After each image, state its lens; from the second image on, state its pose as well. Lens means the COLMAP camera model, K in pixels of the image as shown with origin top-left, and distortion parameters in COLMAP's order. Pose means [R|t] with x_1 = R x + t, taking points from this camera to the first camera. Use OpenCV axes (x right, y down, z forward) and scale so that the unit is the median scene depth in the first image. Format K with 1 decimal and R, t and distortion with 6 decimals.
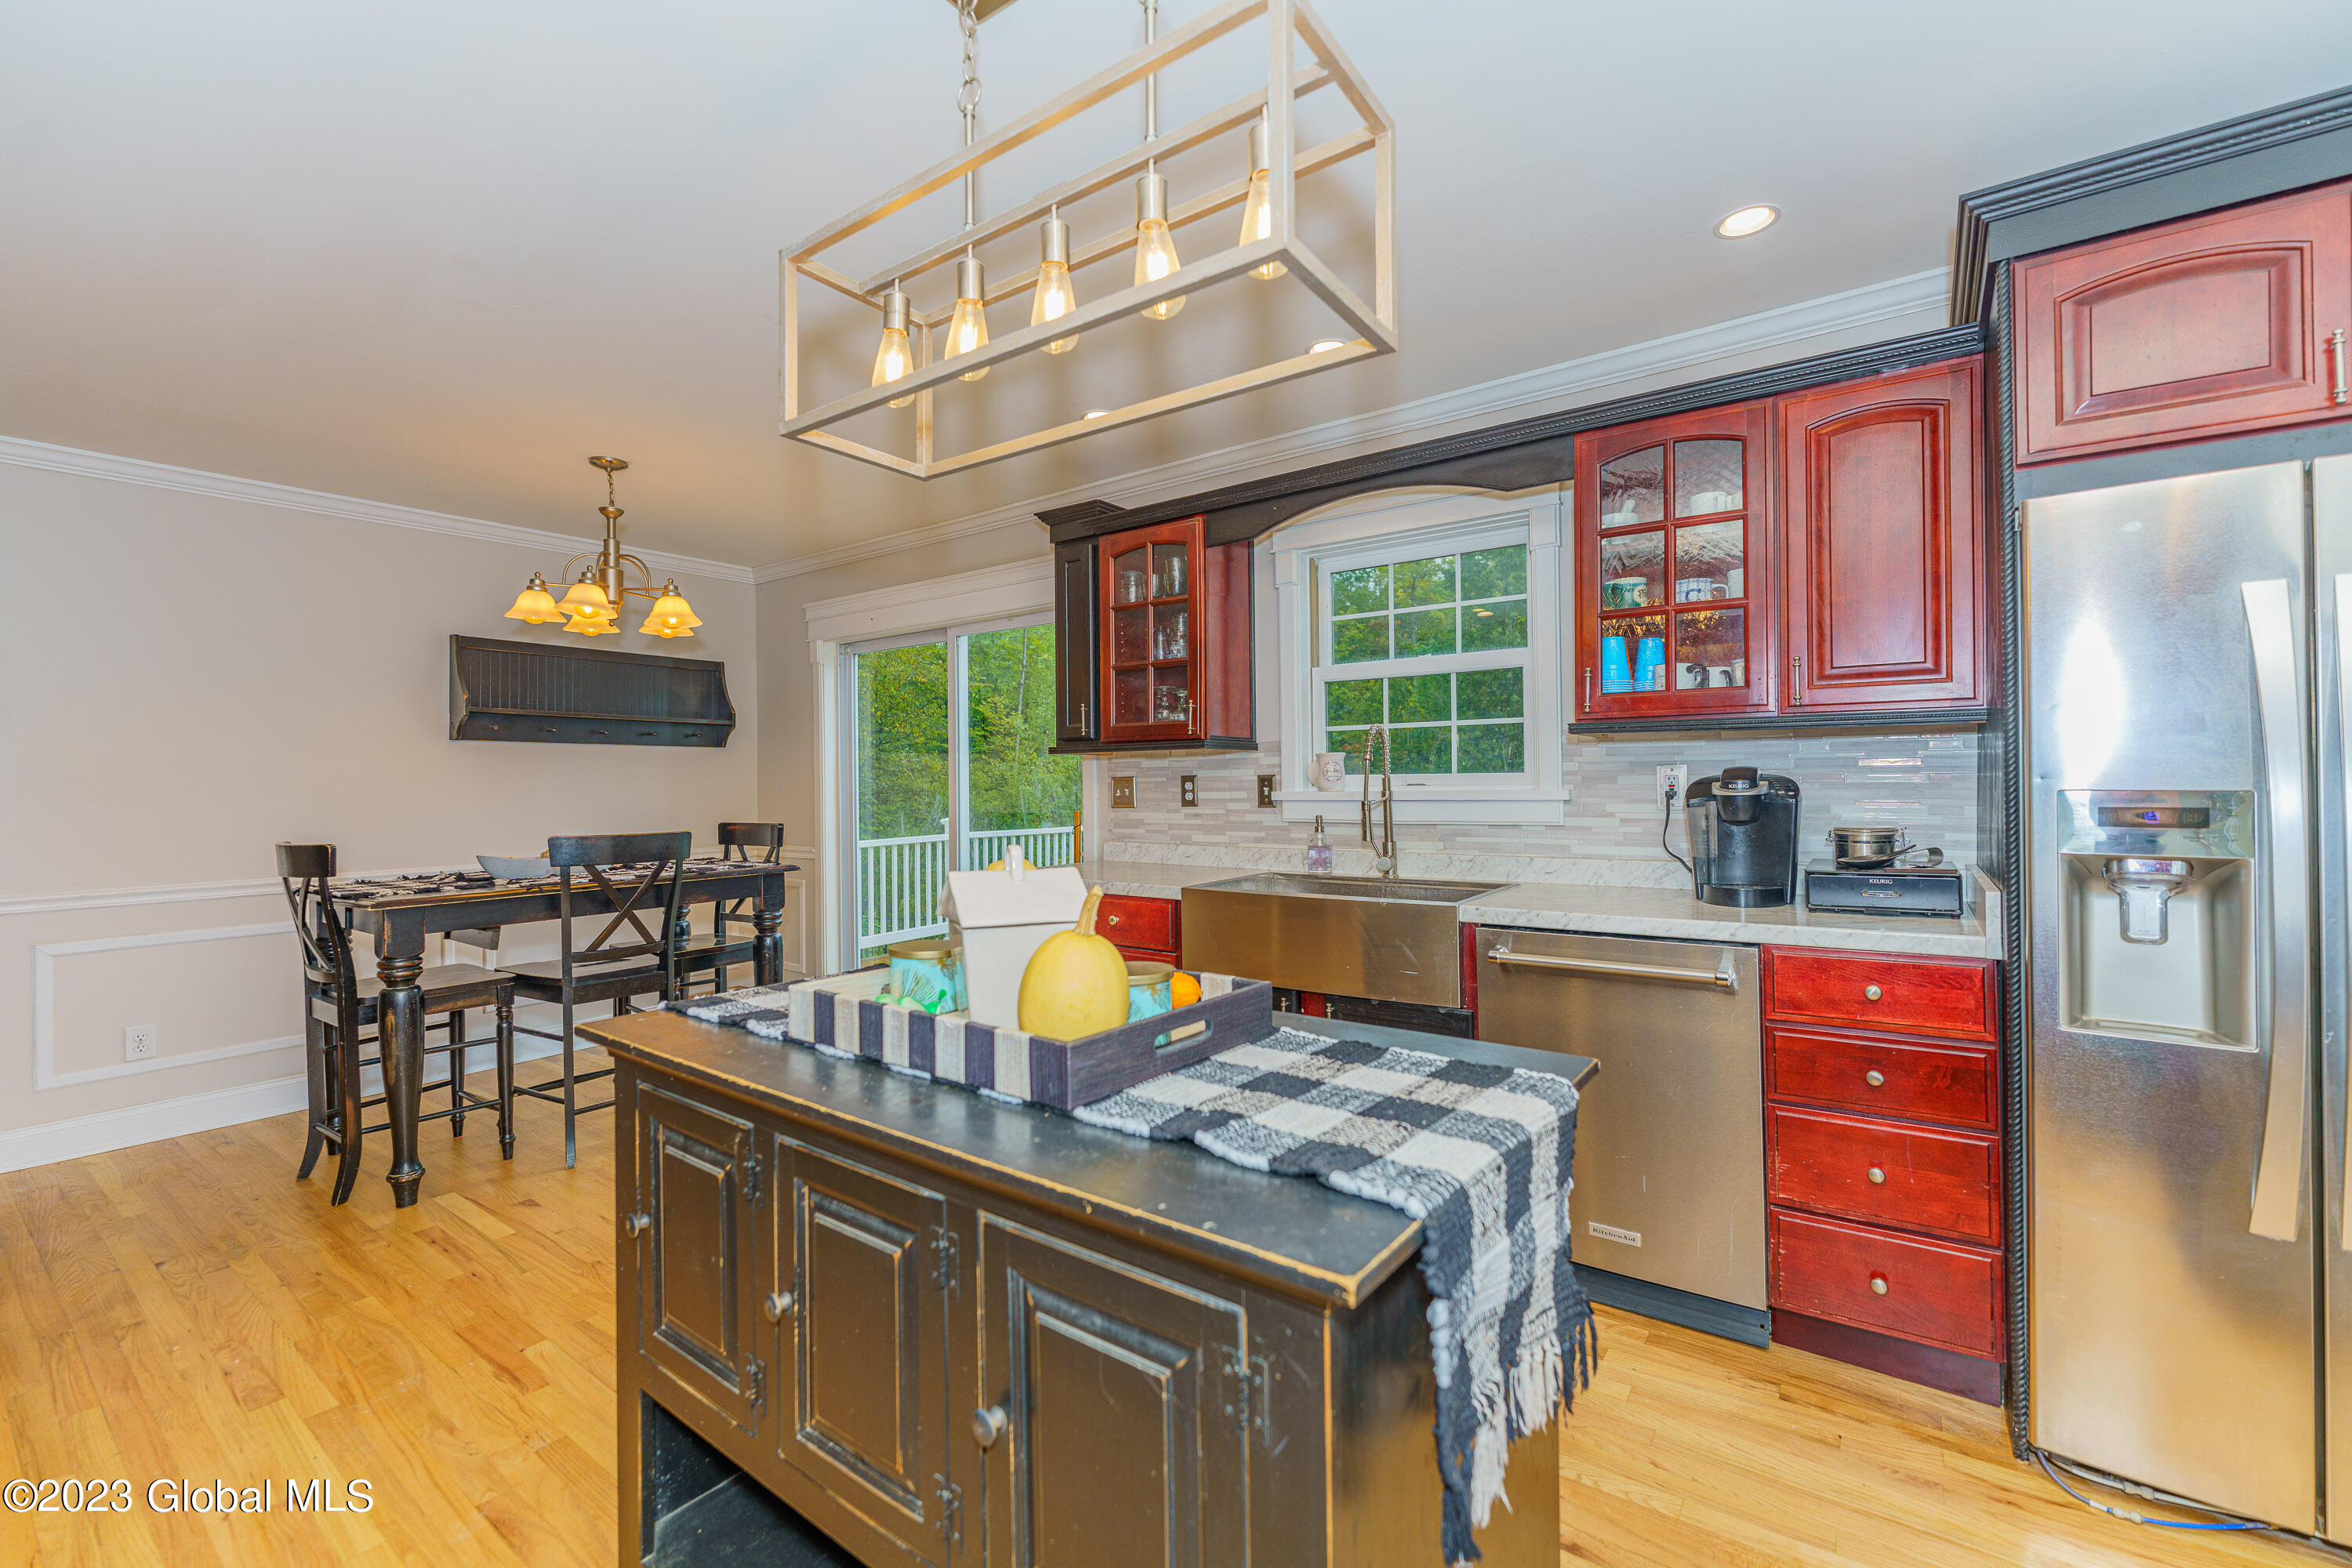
lens RADIAL K [[971.2, 0, 1177.1], [0, 971.2, 780.5], [0, 0, 1]] dist [-0.003041, -0.000304]
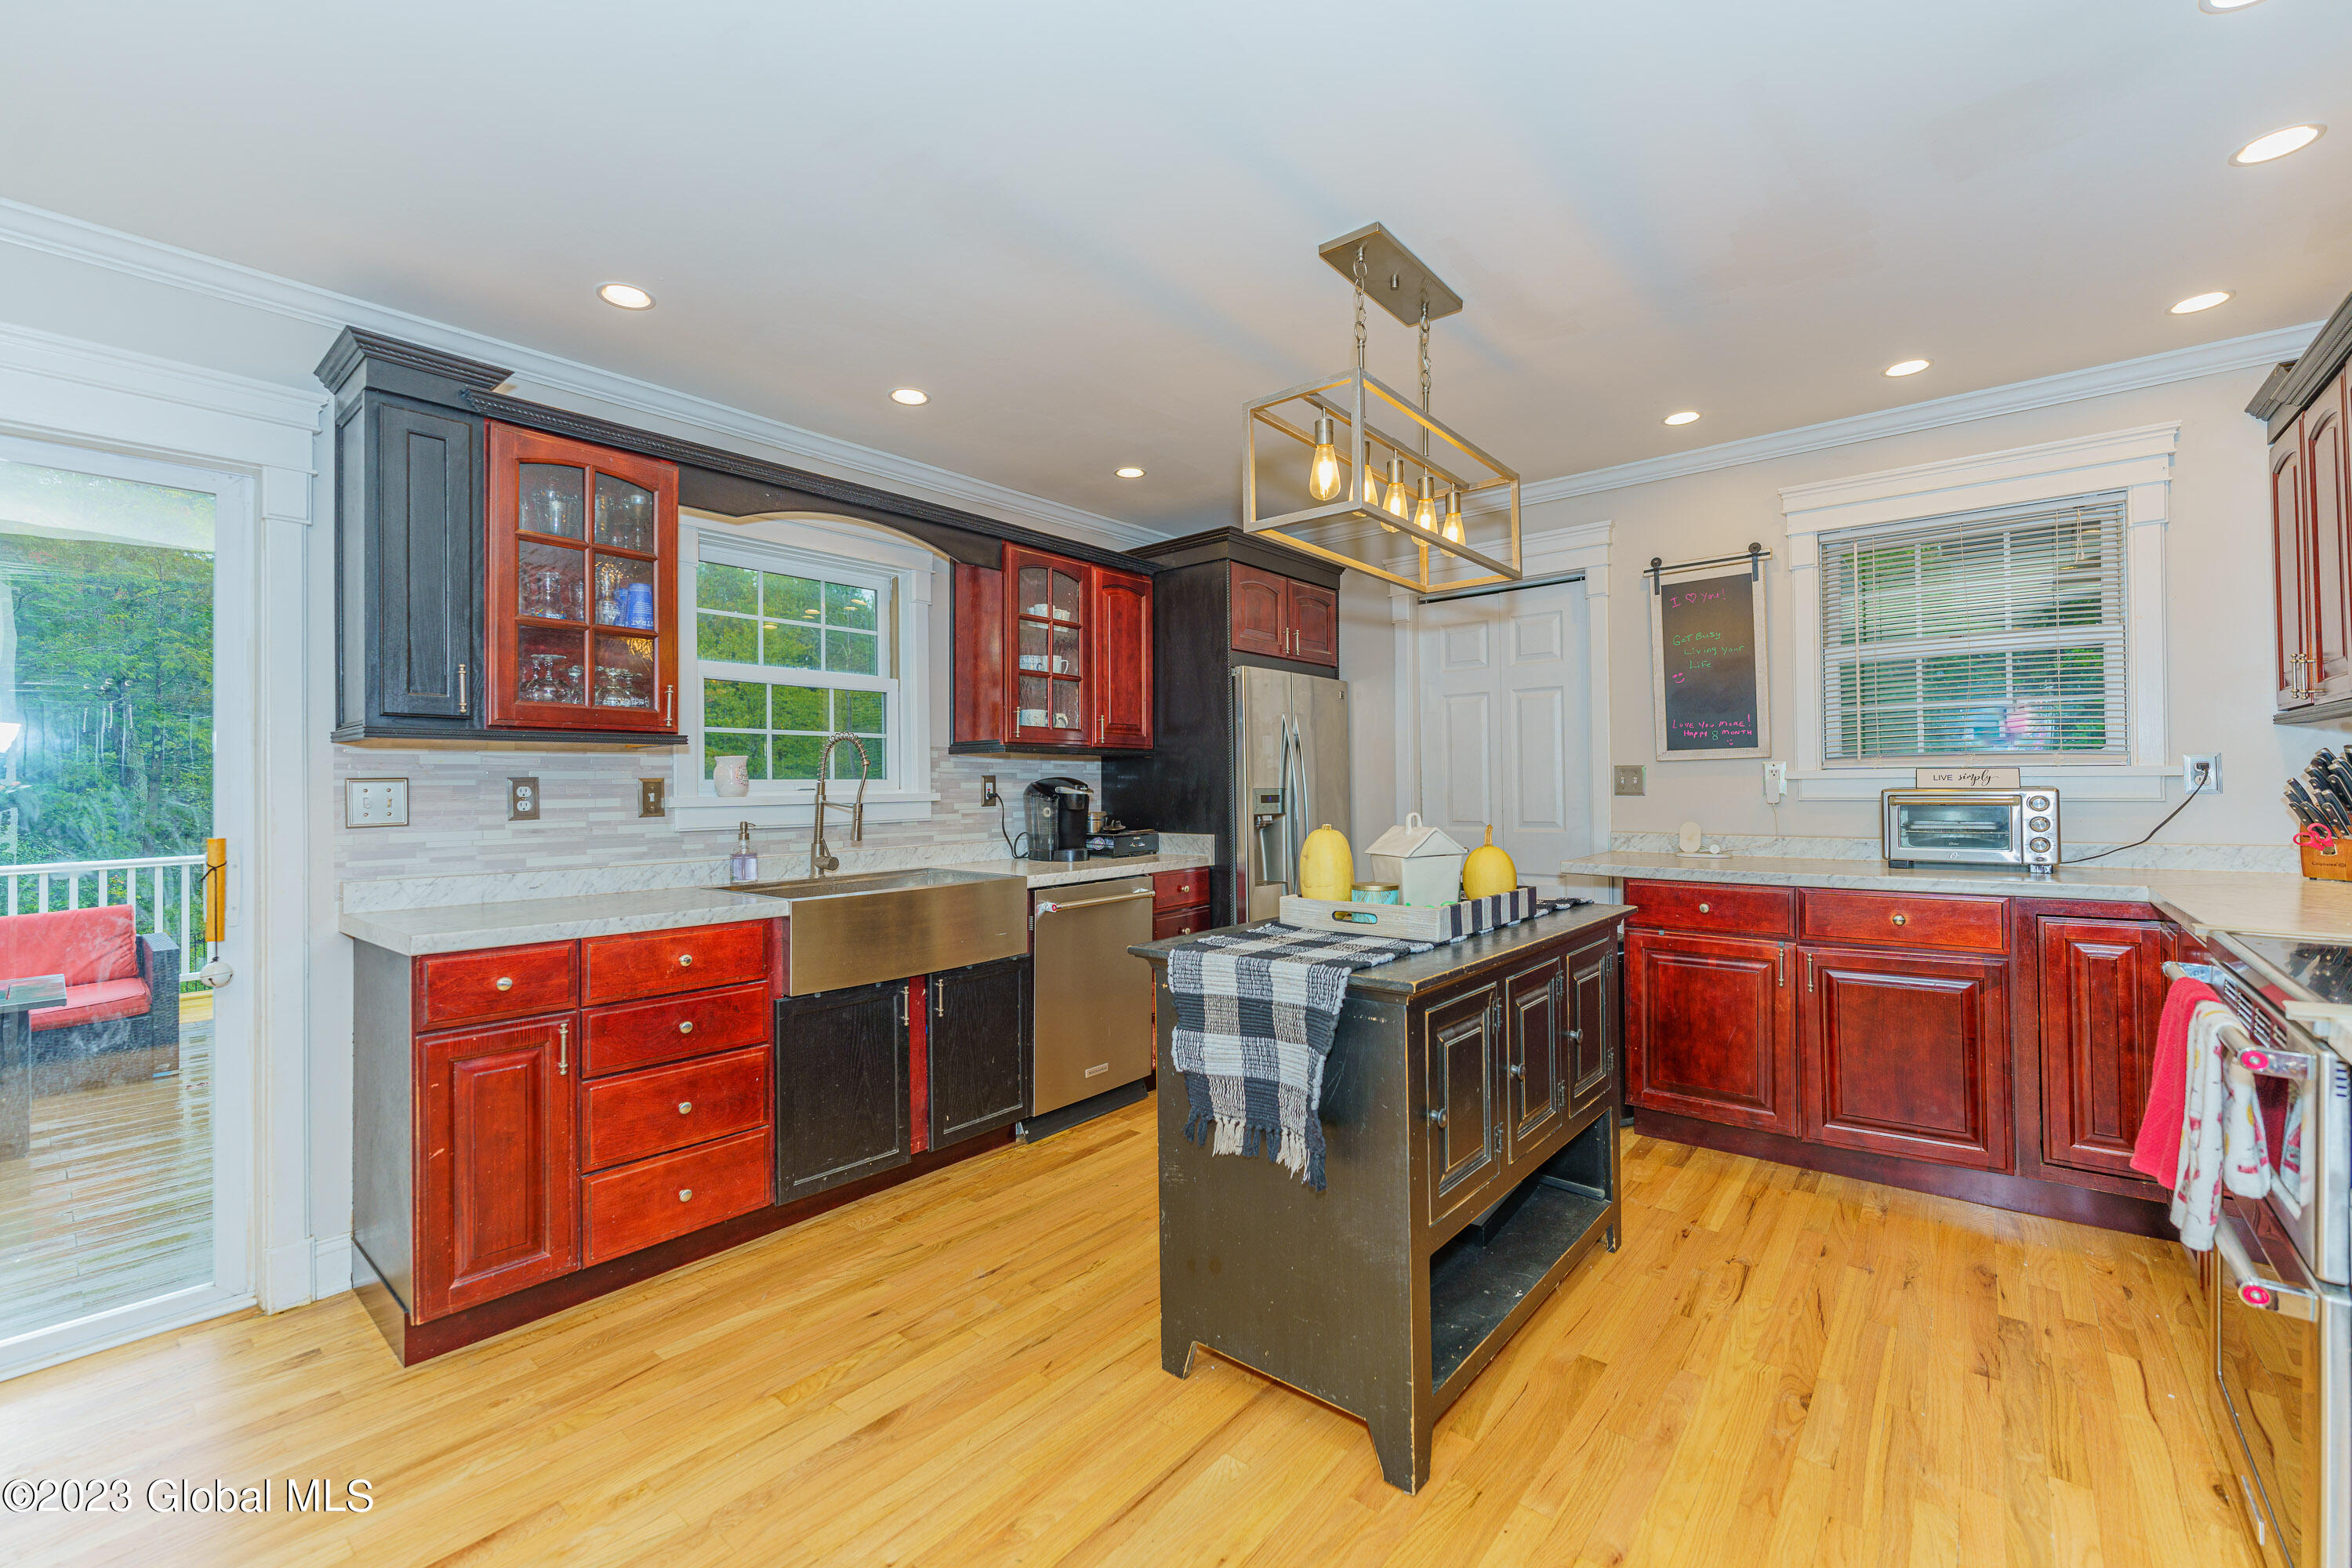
lens RADIAL K [[971.2, 0, 1165.2], [0, 971.2, 781.3], [0, 0, 1]] dist [-0.003041, -0.000304]
pose [[0.076869, 0.012008, 0.996969, -0.718417], [0.004901, 0.999911, -0.012421, 0.009650], [-0.997029, 0.005841, 0.076804, 0.485286]]
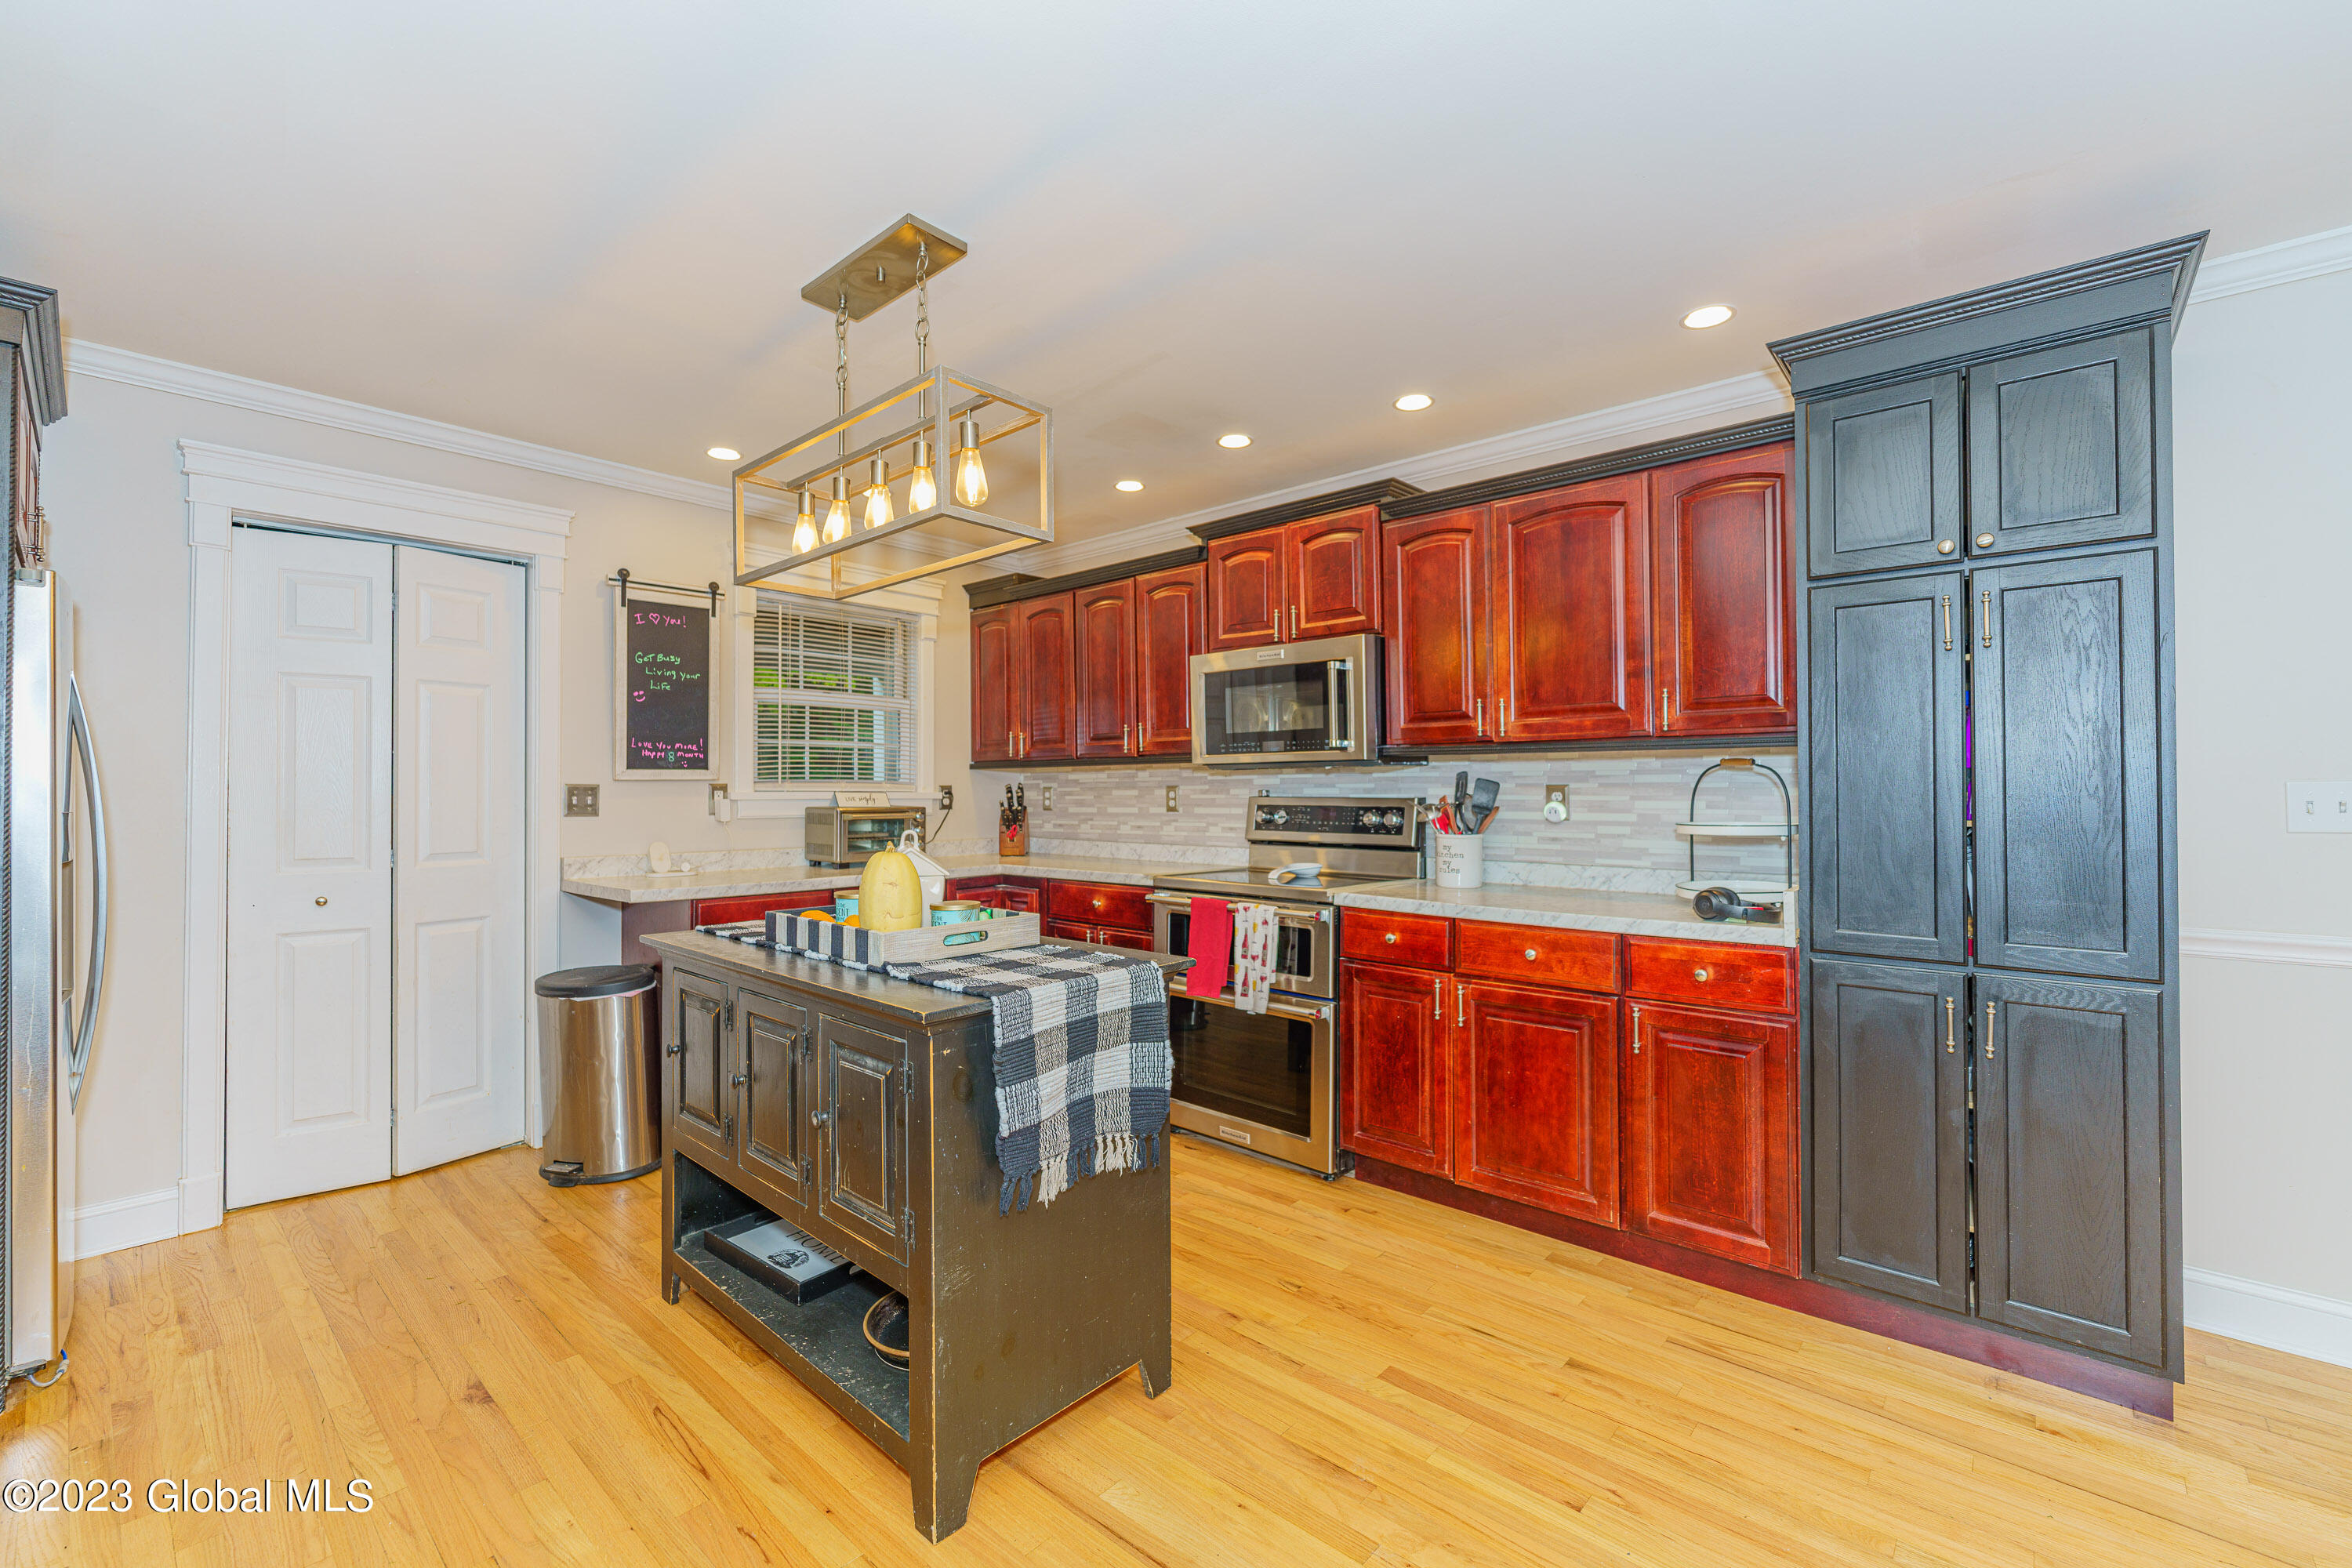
lens RADIAL K [[971.2, 0, 1180.3], [0, 971.2, 780.7], [0, 0, 1]] dist [-0.003041, -0.000304]
pose [[-0.994835, 0.015328, 0.100342, -0.298901], [0.013397, 0.999712, -0.019887, 0.005734], [-0.100618, -0.018440, -0.994754, 0.984196]]
